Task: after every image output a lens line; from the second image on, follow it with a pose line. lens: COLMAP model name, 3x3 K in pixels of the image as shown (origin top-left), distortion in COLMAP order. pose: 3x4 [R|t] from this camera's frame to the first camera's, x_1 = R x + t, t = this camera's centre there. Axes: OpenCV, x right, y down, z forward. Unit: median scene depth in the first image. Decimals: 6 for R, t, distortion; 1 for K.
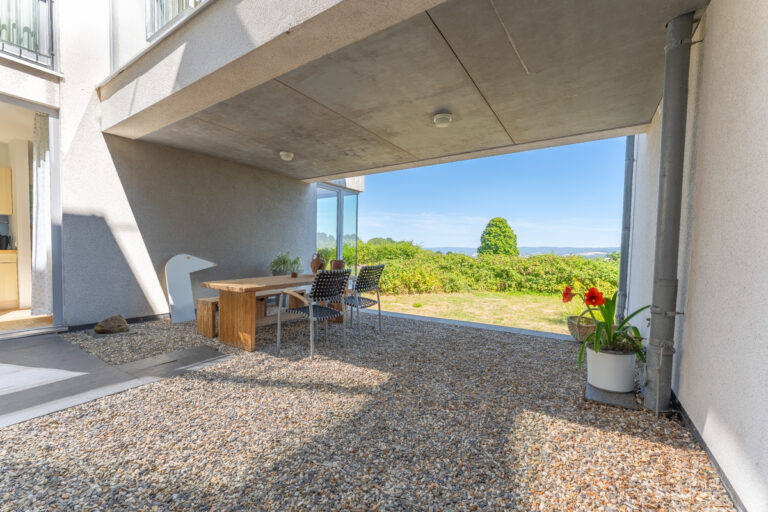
lens RADIAL K [[312.3, 0, 385.6], [0, 312.3, 263.7], [0, 0, 1]] dist [0.004591, -0.001109]
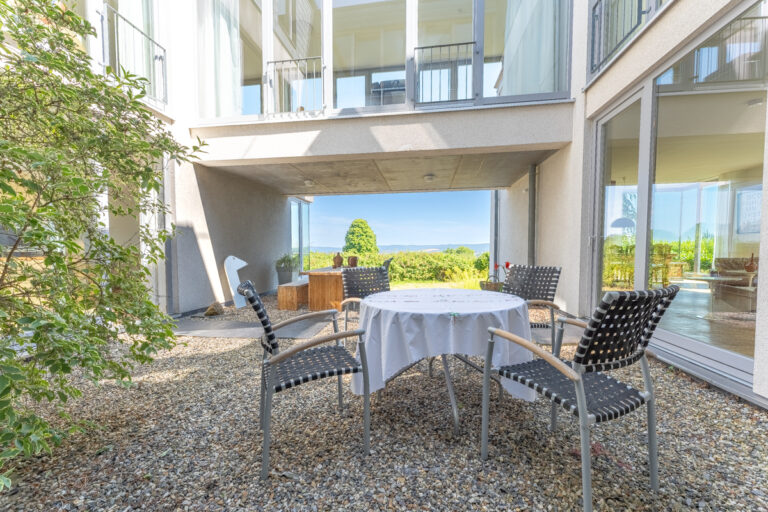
lens RADIAL K [[312.3, 0, 384.1], [0, 312.3, 260.7], [0, 0, 1]] dist [0.004591, -0.001109]
pose [[0.904278, -0.035820, 0.425439, -0.177537], [0.039345, 0.999226, 0.000503, 0.003905], [-0.425127, 0.016284, 0.904987, -0.119262]]
